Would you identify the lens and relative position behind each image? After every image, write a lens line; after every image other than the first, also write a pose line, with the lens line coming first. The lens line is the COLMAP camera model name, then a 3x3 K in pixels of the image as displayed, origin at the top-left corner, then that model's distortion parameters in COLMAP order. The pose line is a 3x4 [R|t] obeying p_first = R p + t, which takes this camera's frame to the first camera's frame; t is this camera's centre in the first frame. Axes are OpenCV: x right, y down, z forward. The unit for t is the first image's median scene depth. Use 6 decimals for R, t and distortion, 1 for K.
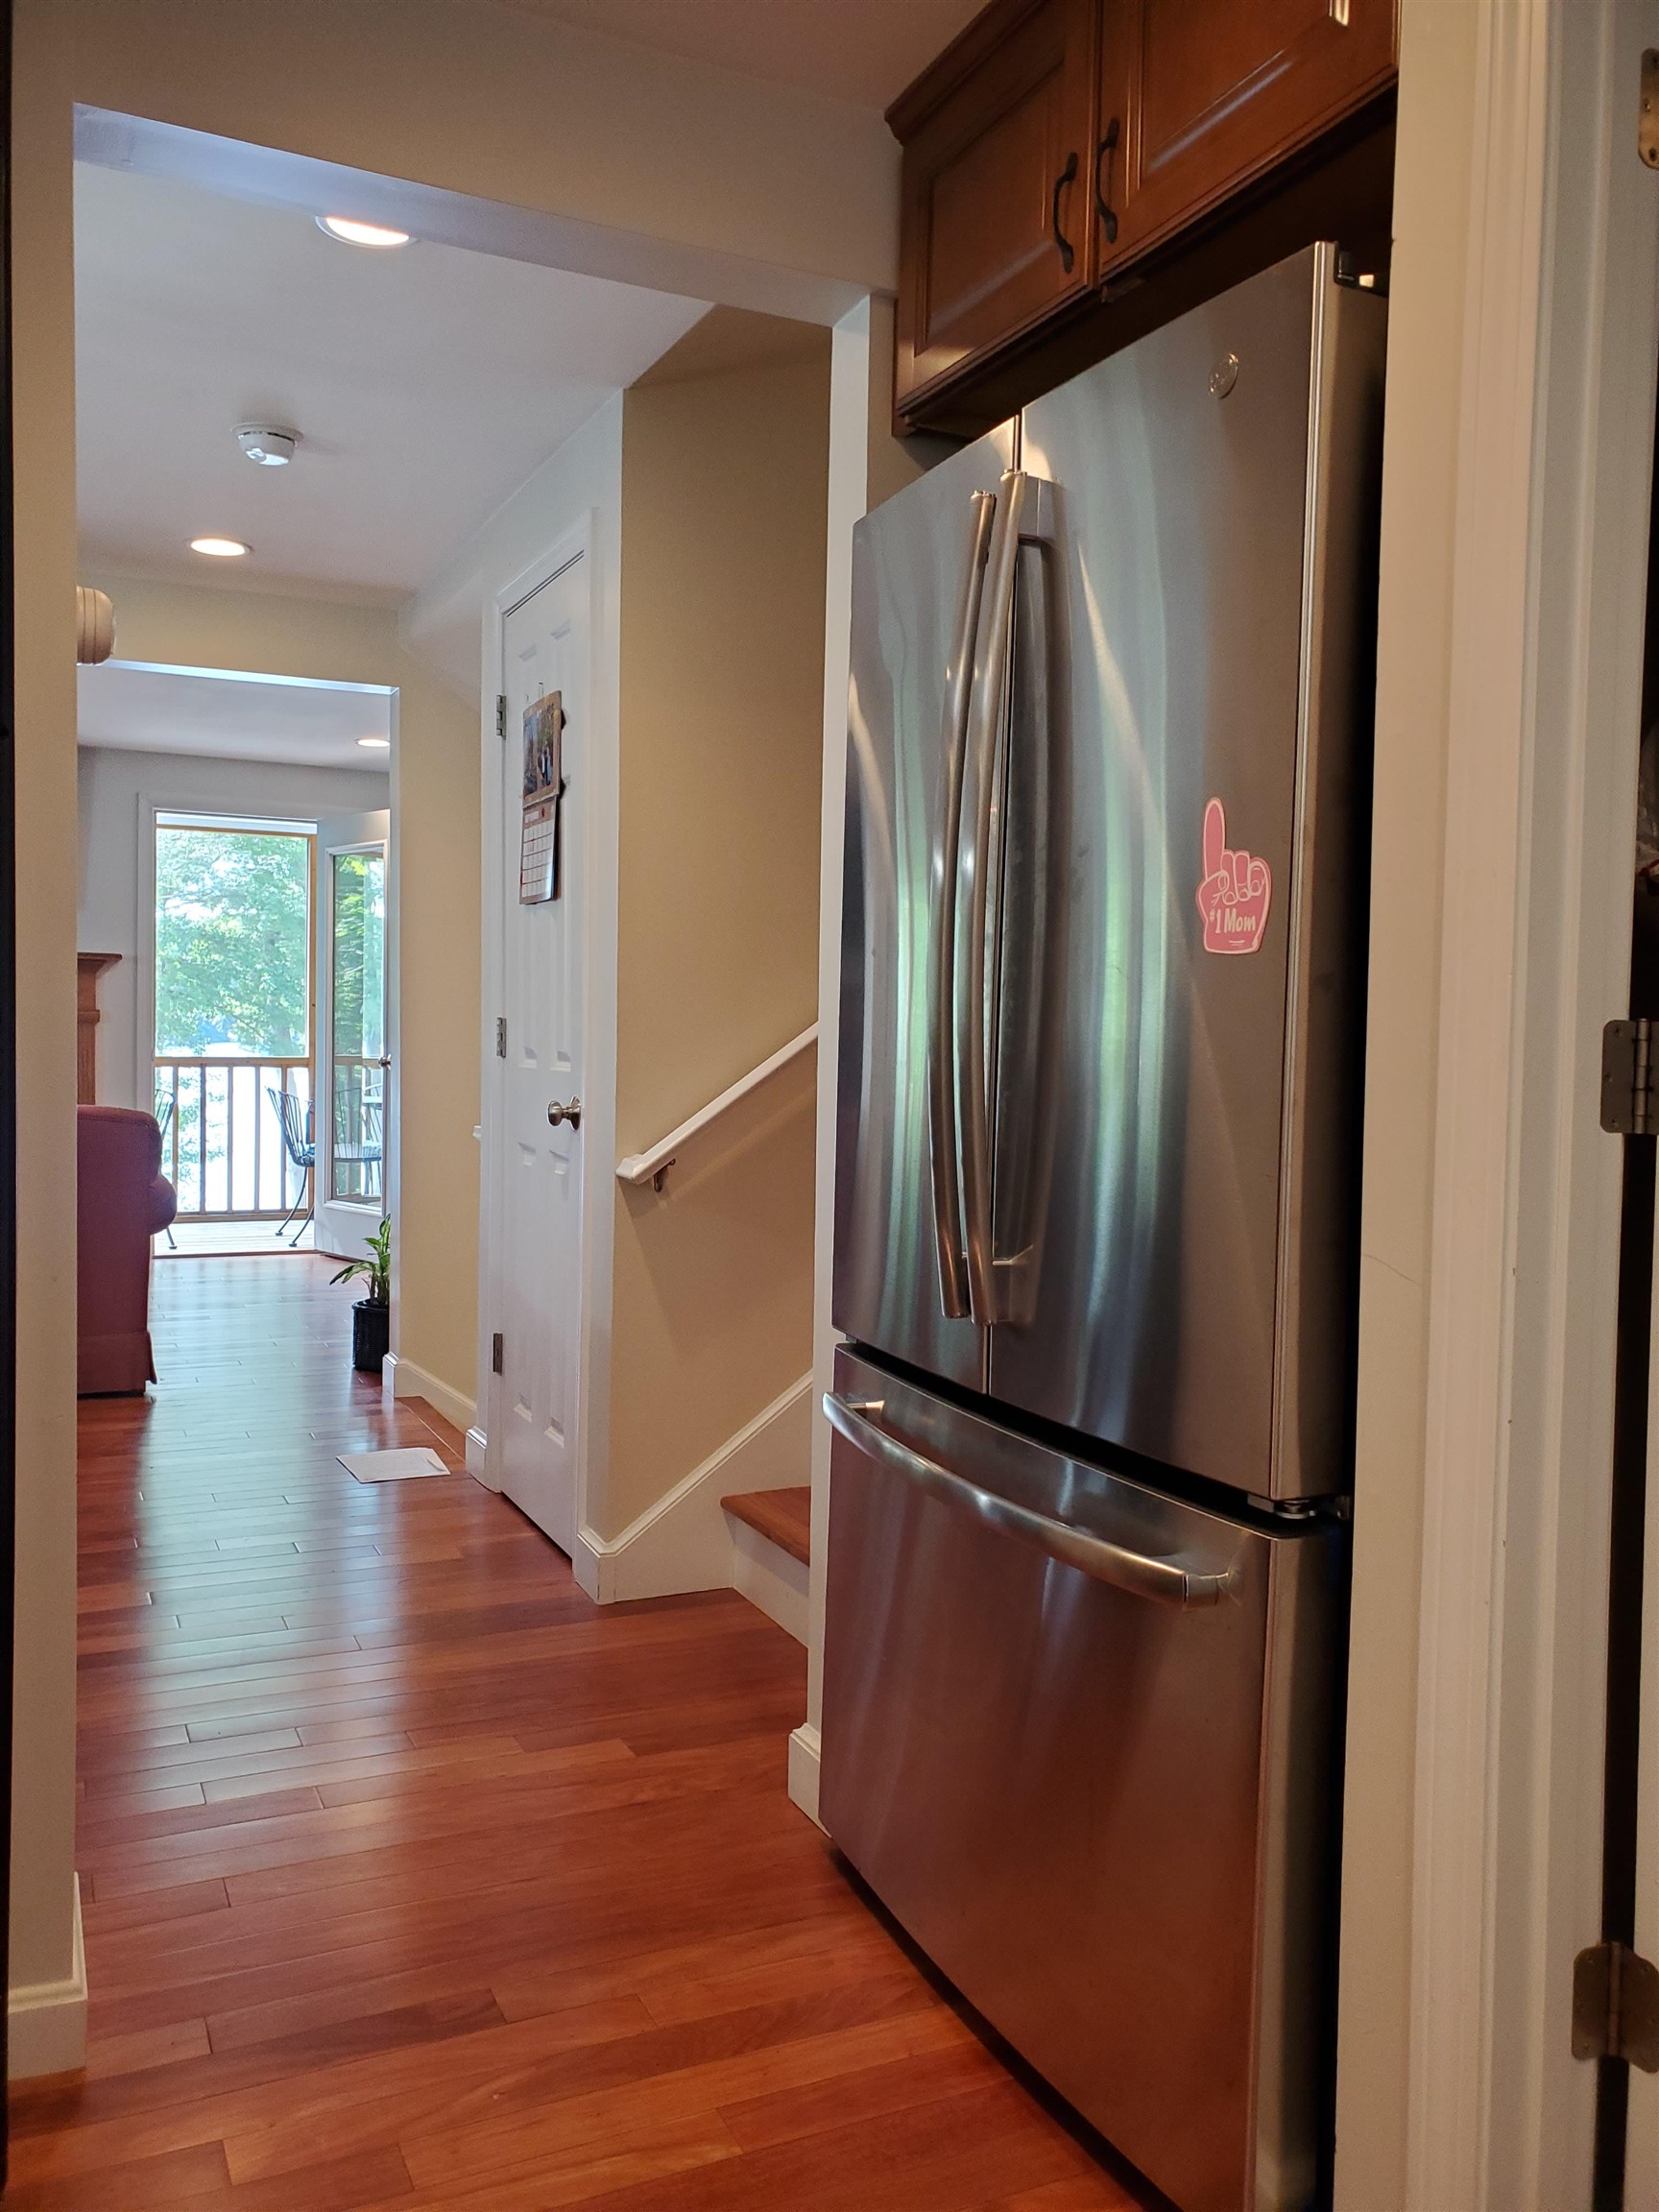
lens RADIAL K [[1731.0, 0, 821.0], [0, 1731.0, 1100.4], [0, 0, 1]] dist [0.022108, -0.001695]
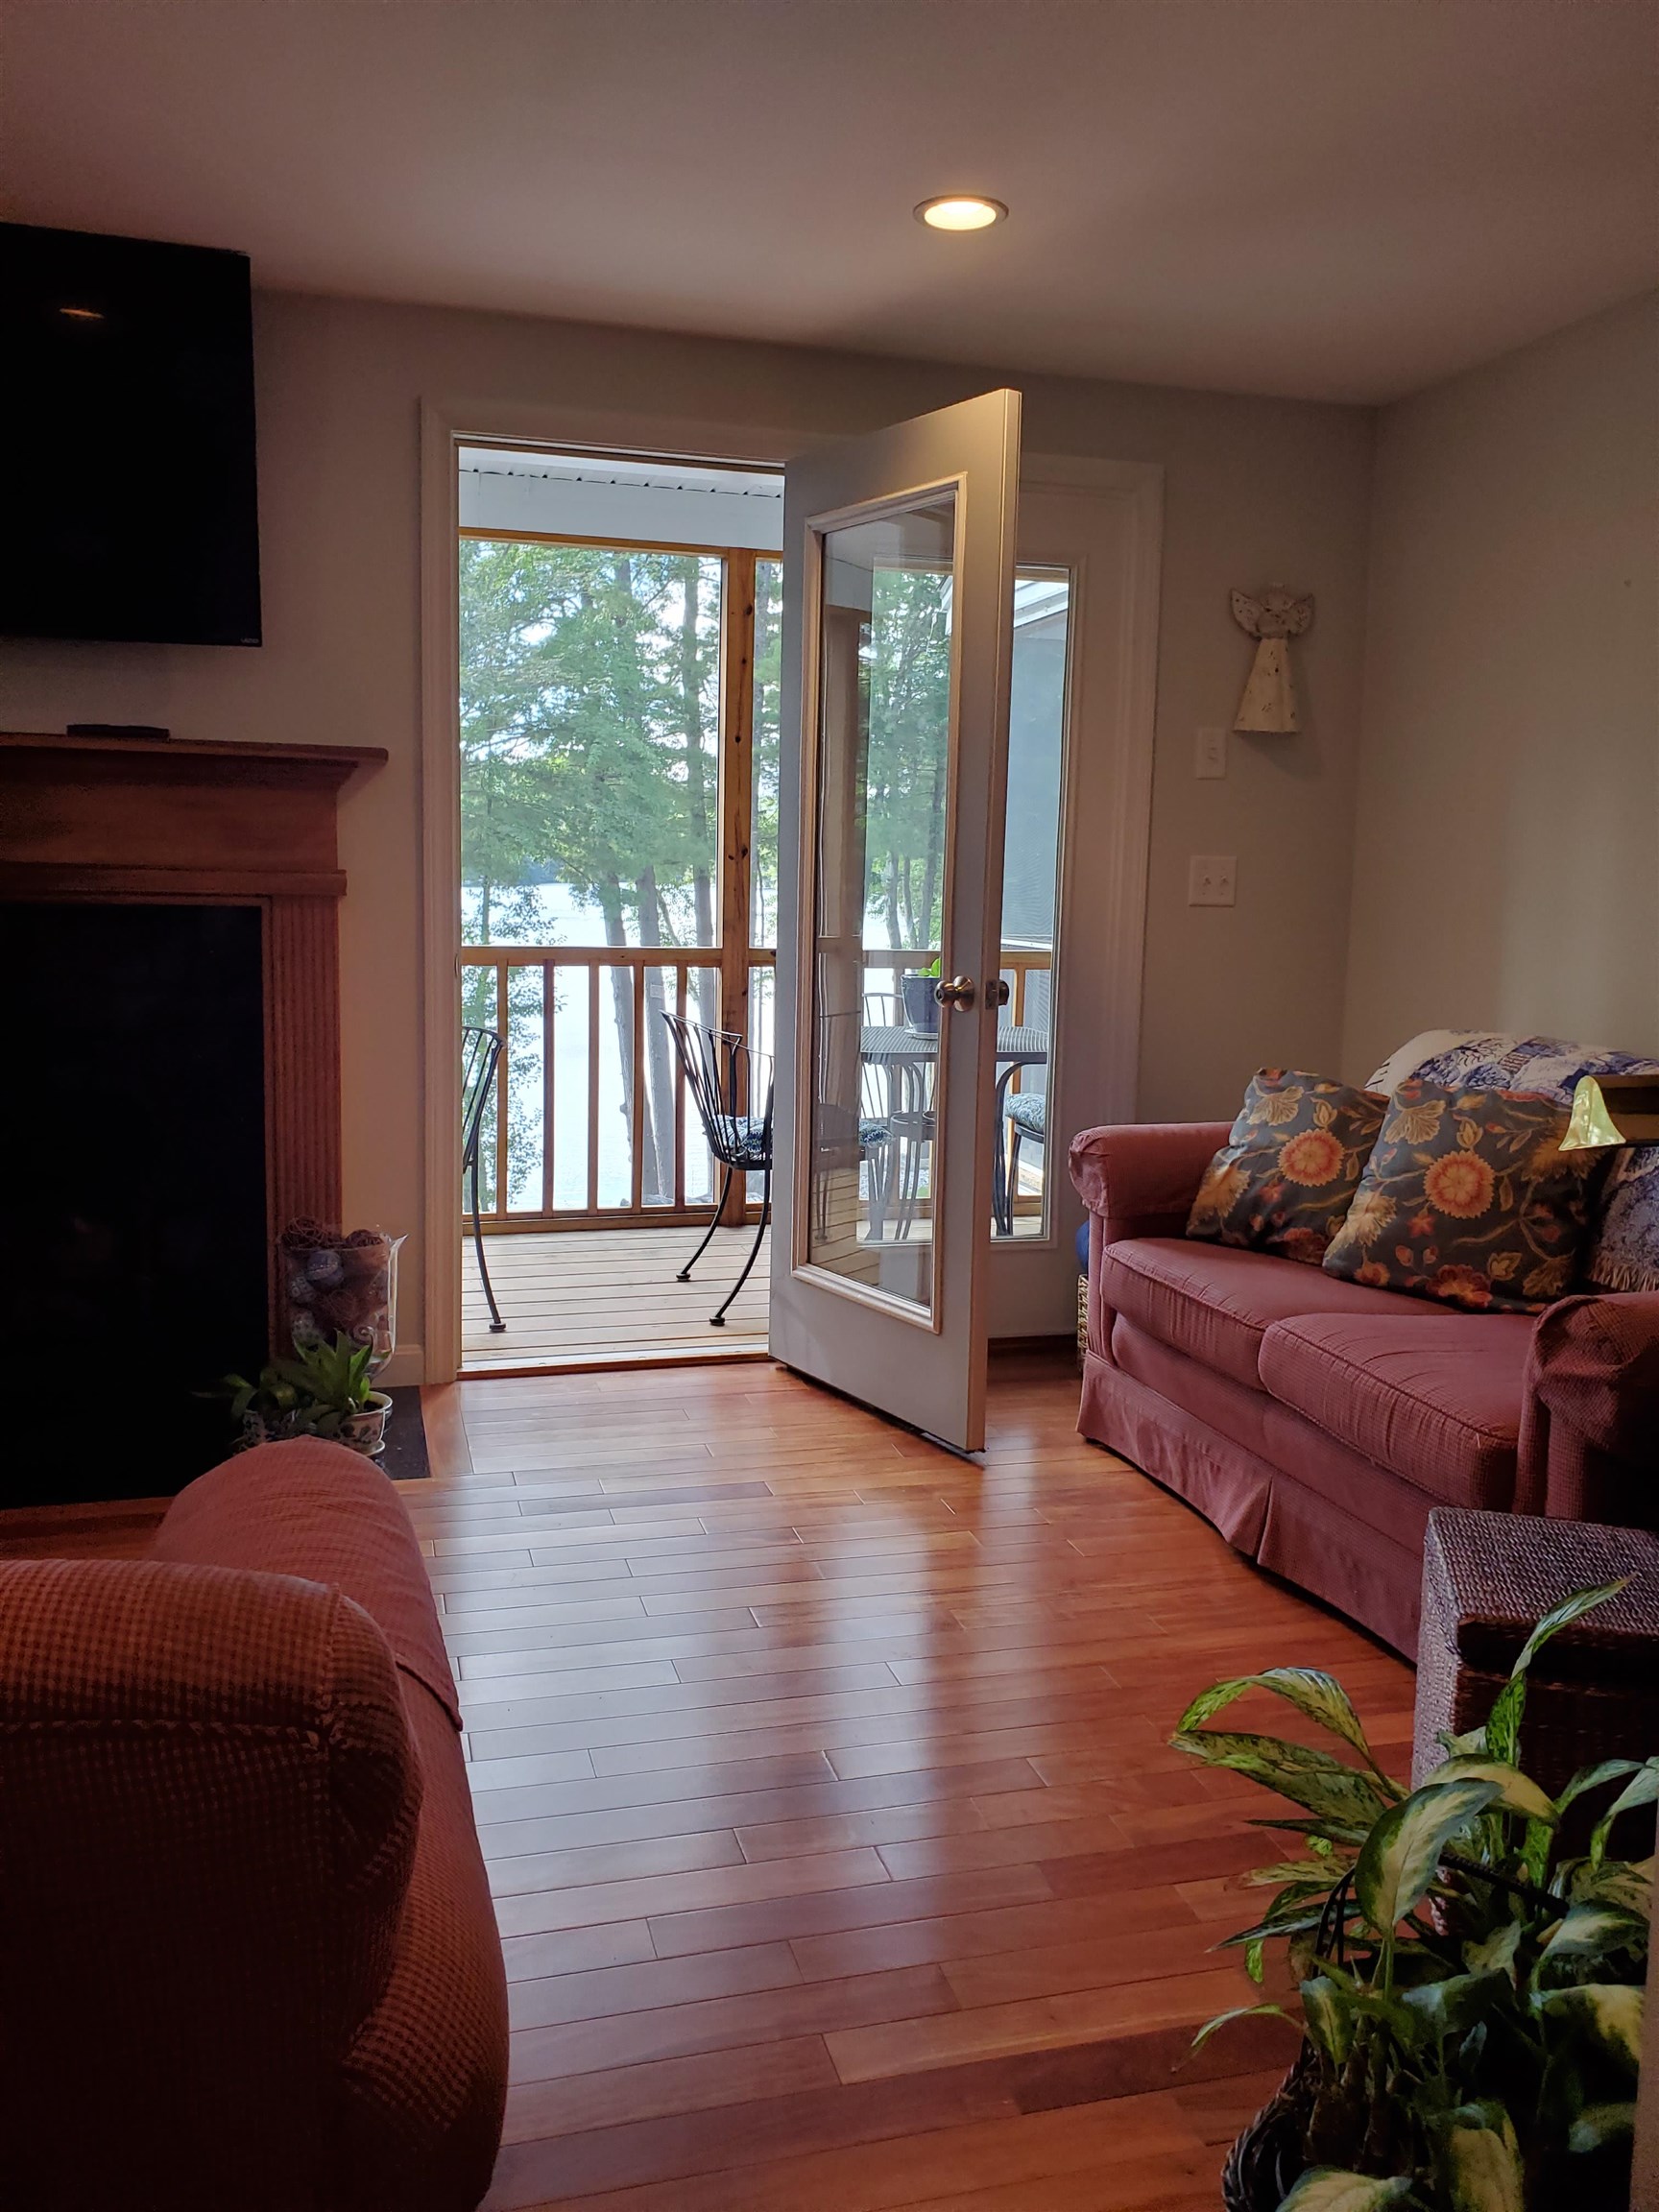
lens RADIAL K [[1731.0, 0, 821.4], [0, 1731.0, 1097.3], [0, 0, 1]] dist [0.022108, -0.001695]
pose [[0.984612, 0.024088, -0.173086, -0.040602], [-0.008580, 0.995924, 0.089793, -0.006897], [0.174543, -0.086926, 0.980805, 0.109521]]
